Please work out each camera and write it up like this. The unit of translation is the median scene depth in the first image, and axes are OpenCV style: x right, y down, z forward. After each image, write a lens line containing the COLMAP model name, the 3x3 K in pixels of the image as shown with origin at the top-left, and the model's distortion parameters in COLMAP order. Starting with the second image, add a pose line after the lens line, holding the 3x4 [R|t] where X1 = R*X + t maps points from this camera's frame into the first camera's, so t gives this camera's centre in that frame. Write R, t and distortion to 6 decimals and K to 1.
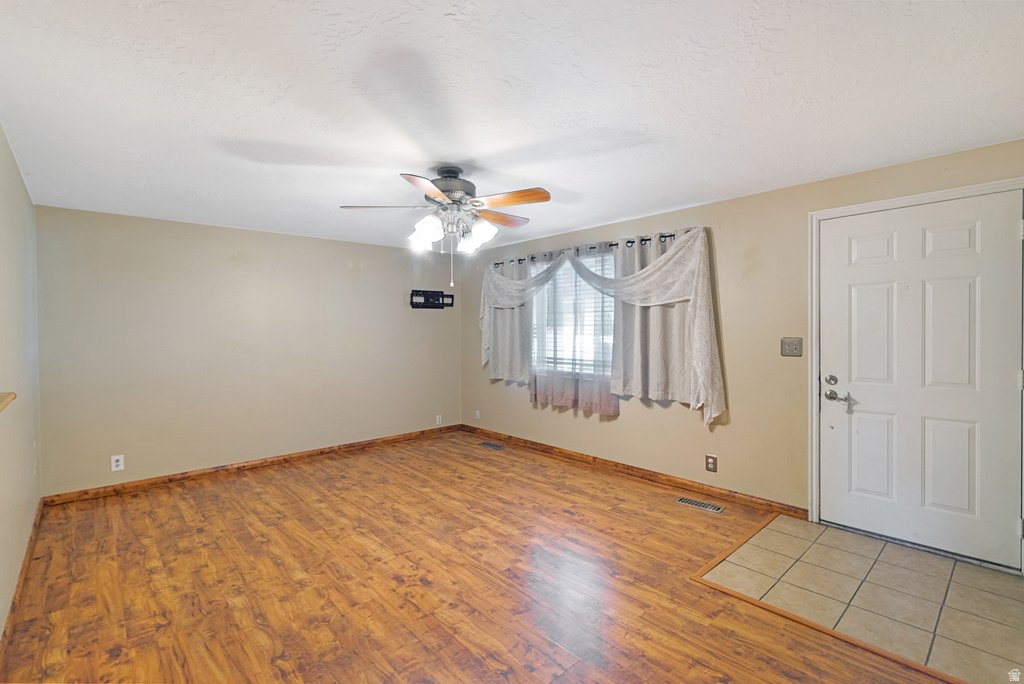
lens RADIAL K [[467.3, 0, 513.3], [0, 467.3, 336.6], [0, 0, 1]] dist [-0.004123, 0.000451]
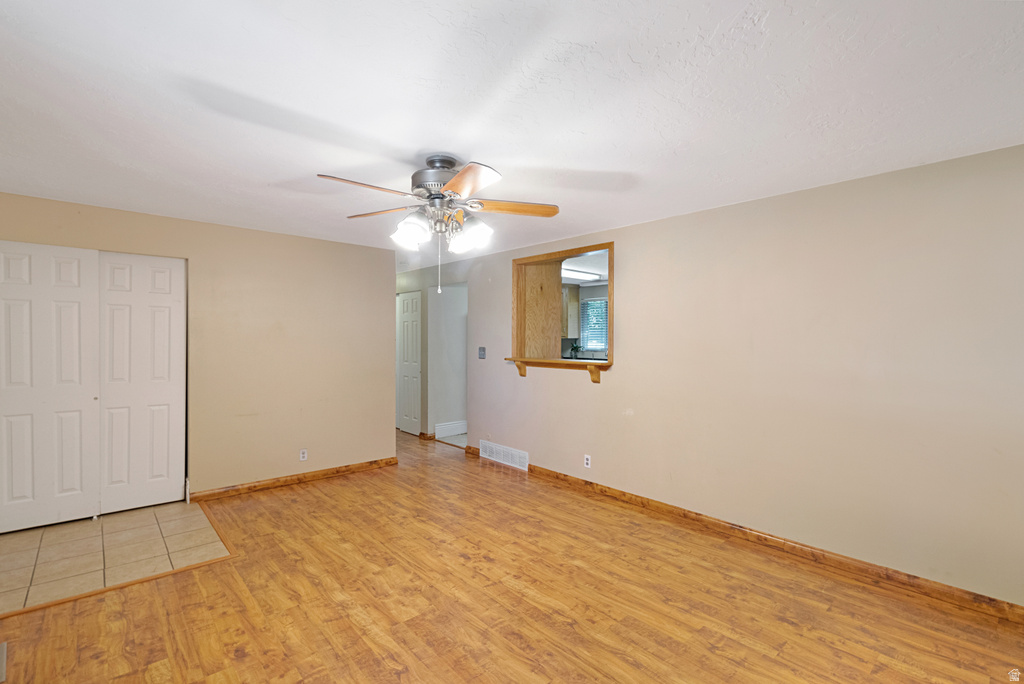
lens RADIAL K [[467.3, 0, 511.6], [0, 467.3, 341.8], [0, 0, 1]] dist [-0.004123, 0.000451]
pose [[-0.999939, 0.002648, 0.010741, -0.285265], [0.002916, 0.999681, 0.025072, -0.041024], [-0.010671, 0.025102, -0.999628, 1.933660]]
